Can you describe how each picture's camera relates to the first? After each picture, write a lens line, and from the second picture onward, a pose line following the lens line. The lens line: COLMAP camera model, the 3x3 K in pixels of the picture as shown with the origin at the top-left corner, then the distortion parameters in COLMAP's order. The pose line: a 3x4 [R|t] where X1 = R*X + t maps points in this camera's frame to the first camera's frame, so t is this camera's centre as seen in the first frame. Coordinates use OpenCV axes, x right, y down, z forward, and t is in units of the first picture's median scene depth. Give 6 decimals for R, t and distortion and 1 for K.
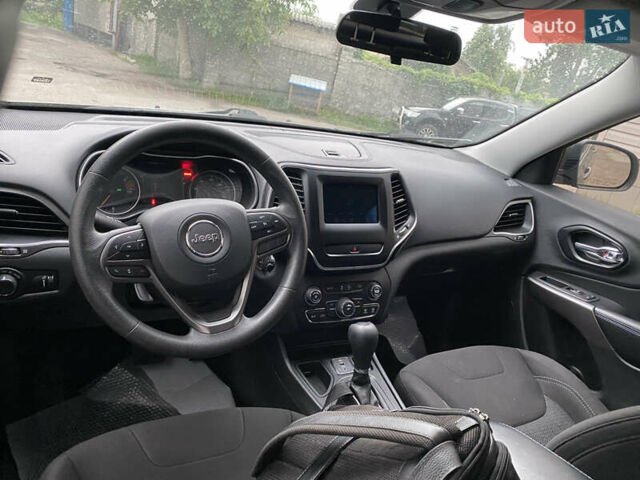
lens RADIAL K [[484.0, 0, 319.4], [0, 484.0, 241.0], [0, 0, 1]] dist [0.021997, -0.015883]
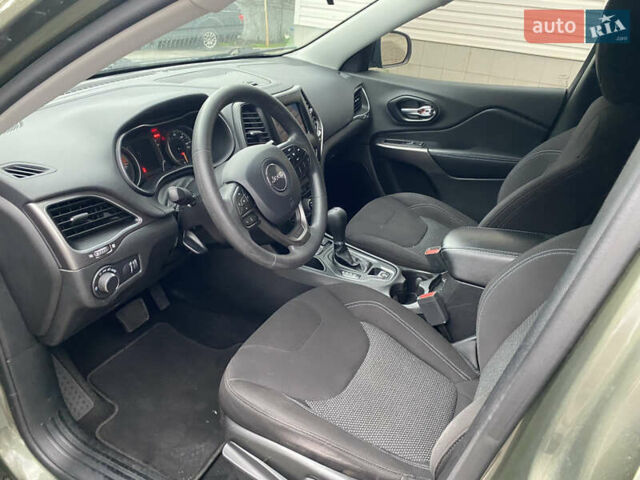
lens RADIAL K [[484.0, 0, 317.9], [0, 484.0, 239.7], [0, 0, 1]] dist [0.021997, -0.015883]
pose [[0.789098, -0.378988, 0.483417, -0.507270], [0.276194, 0.921849, 0.271867, -0.101683], [-0.548672, -0.081013, 0.832103, -0.061924]]
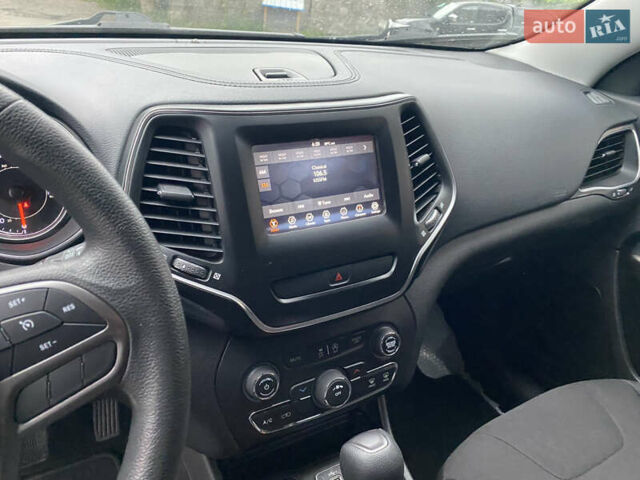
lens RADIAL K [[484.0, 0, 321.1], [0, 484.0, 241.0], [0, 0, 1]] dist [0.021997, -0.015883]
pose [[0.995056, -0.099296, -0.001962, 0.051190], [0.098612, 0.985471, 0.138286, -0.072816], [-0.011798, -0.137796, 0.990390, 0.454867]]
